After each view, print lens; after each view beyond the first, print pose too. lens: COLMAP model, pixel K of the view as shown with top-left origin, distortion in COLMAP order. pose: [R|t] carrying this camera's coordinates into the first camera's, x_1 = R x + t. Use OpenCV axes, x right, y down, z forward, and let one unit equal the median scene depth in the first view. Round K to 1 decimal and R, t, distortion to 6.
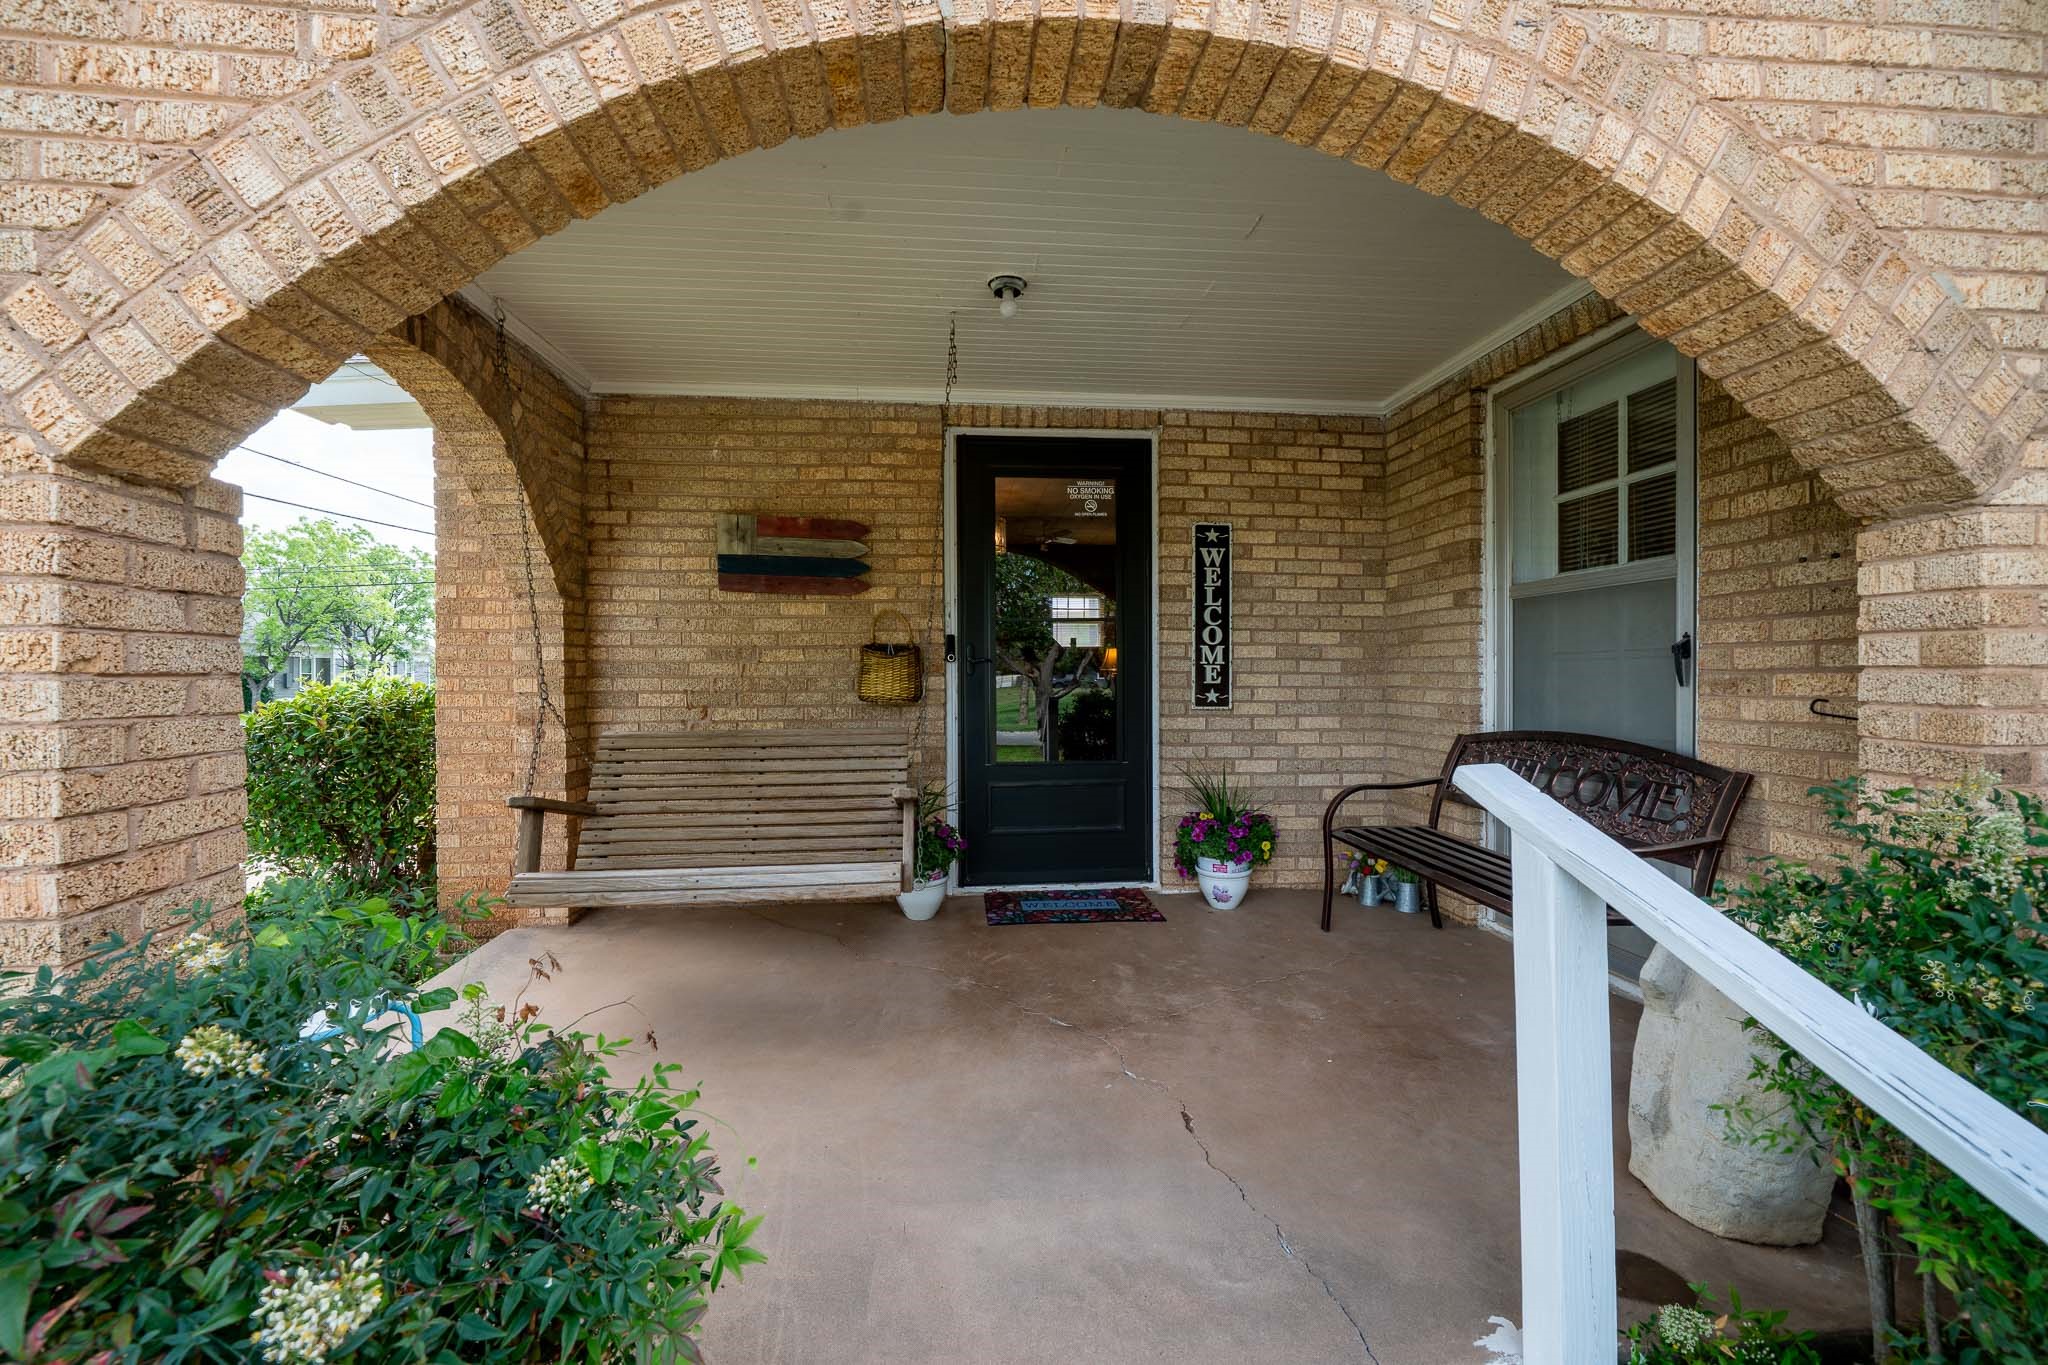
lens RADIAL K [[851.2, 0, 1030.4], [0, 851.2, 676.7], [0, 0, 1]] dist [0.007302, 0.000214]
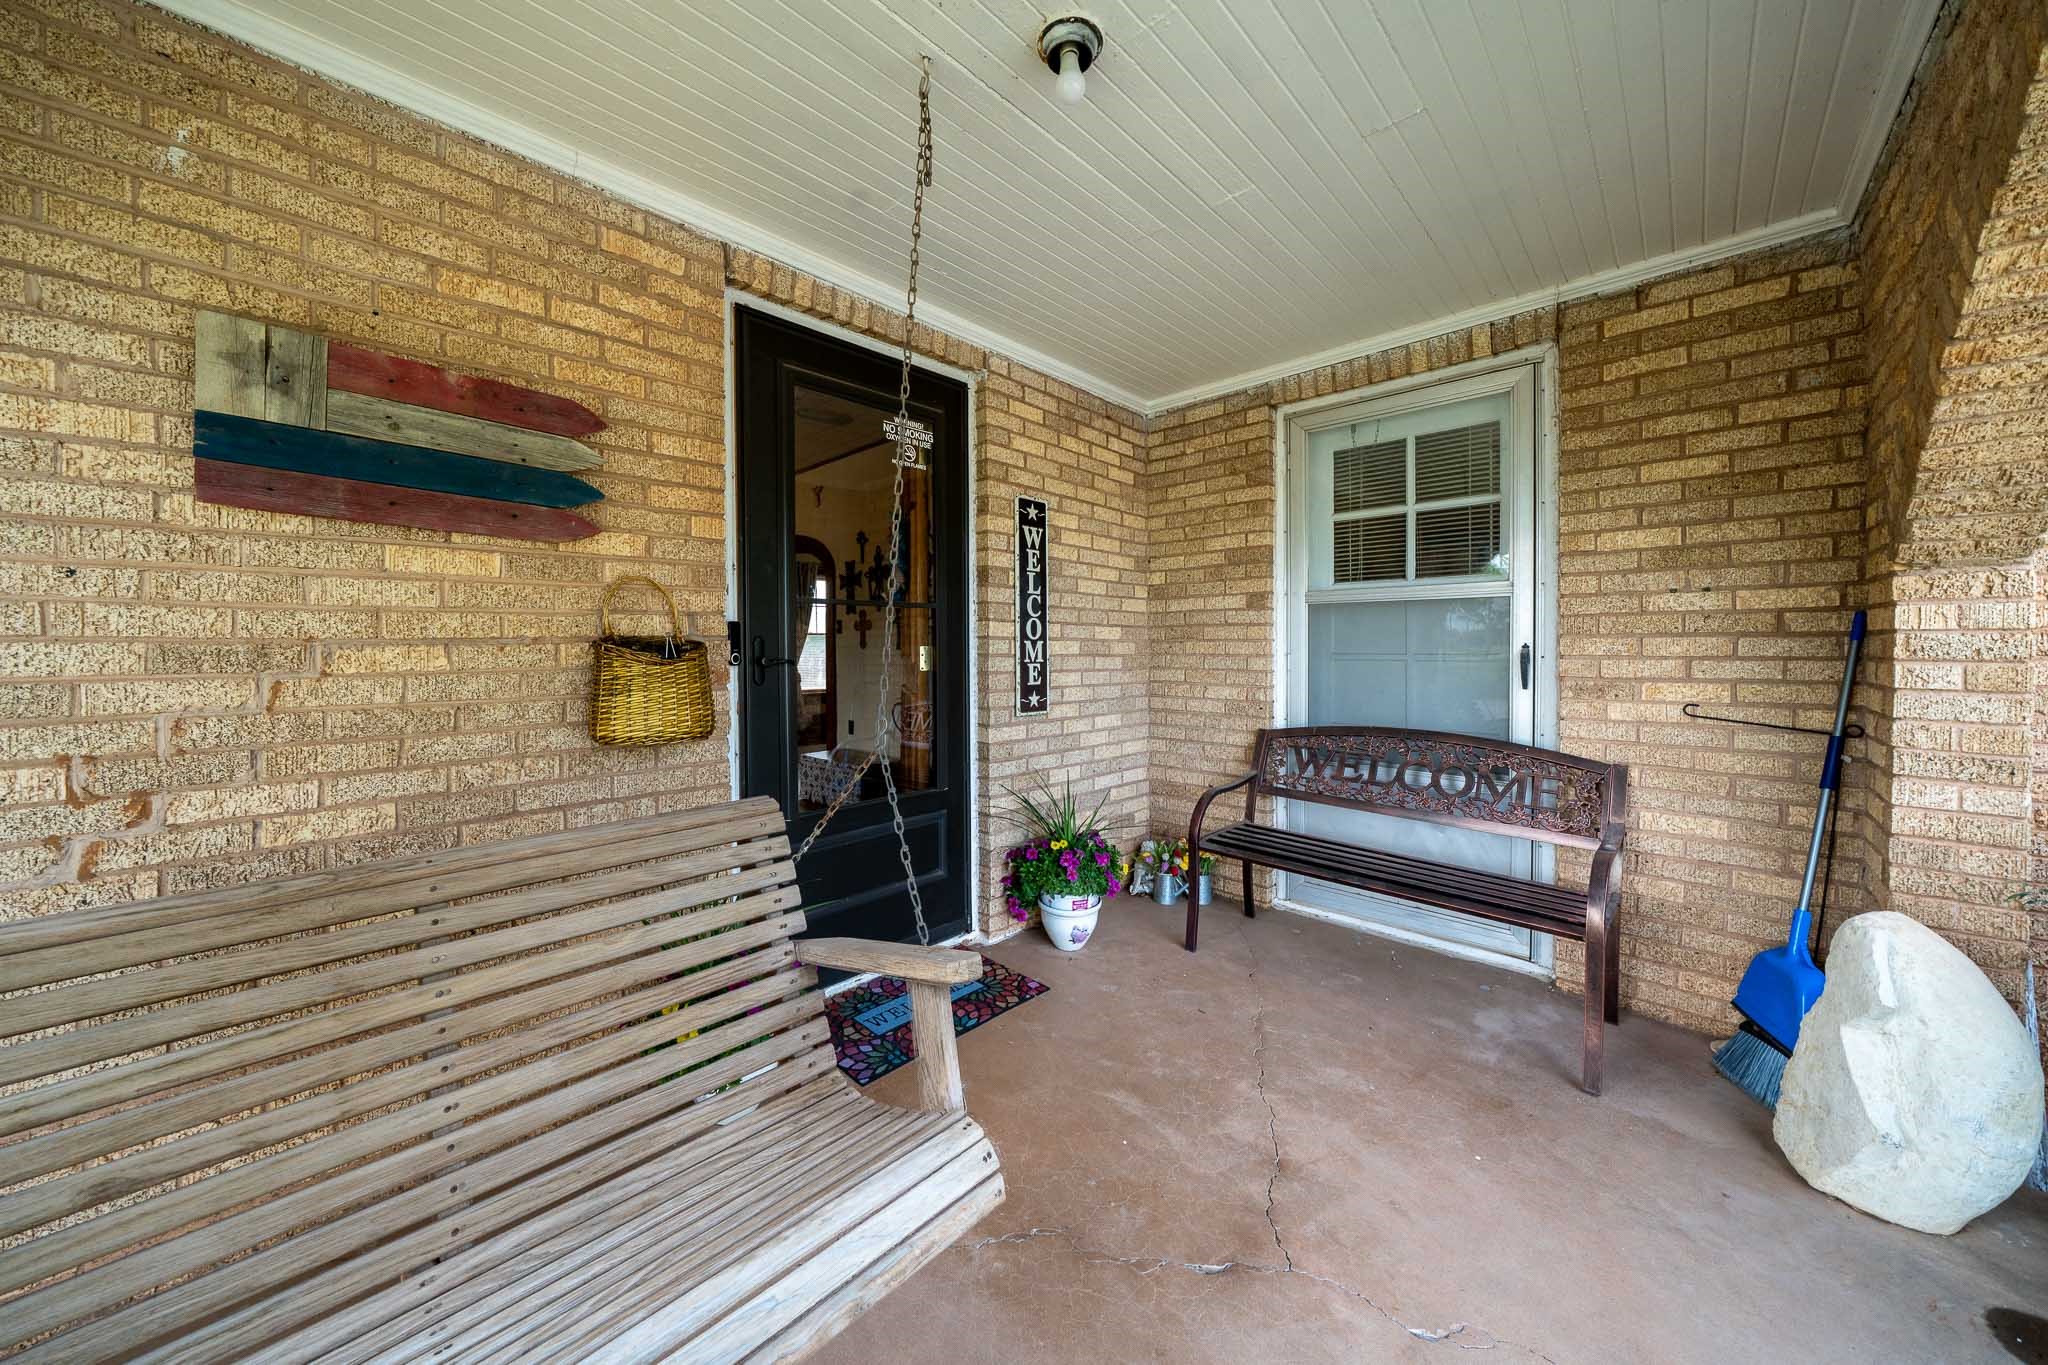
lens RADIAL K [[711.3, 0, 997.5], [0, 711.3, 649.7], [0, 0, 1]] dist [-0.006214, -0.000106]
pose [[0.762347, -0.003221, 0.647160, -0.289120], [-0.000843, 0.999982, 0.005970, -0.033008], [-0.647168, -0.005097, 0.762331, 0.495253]]
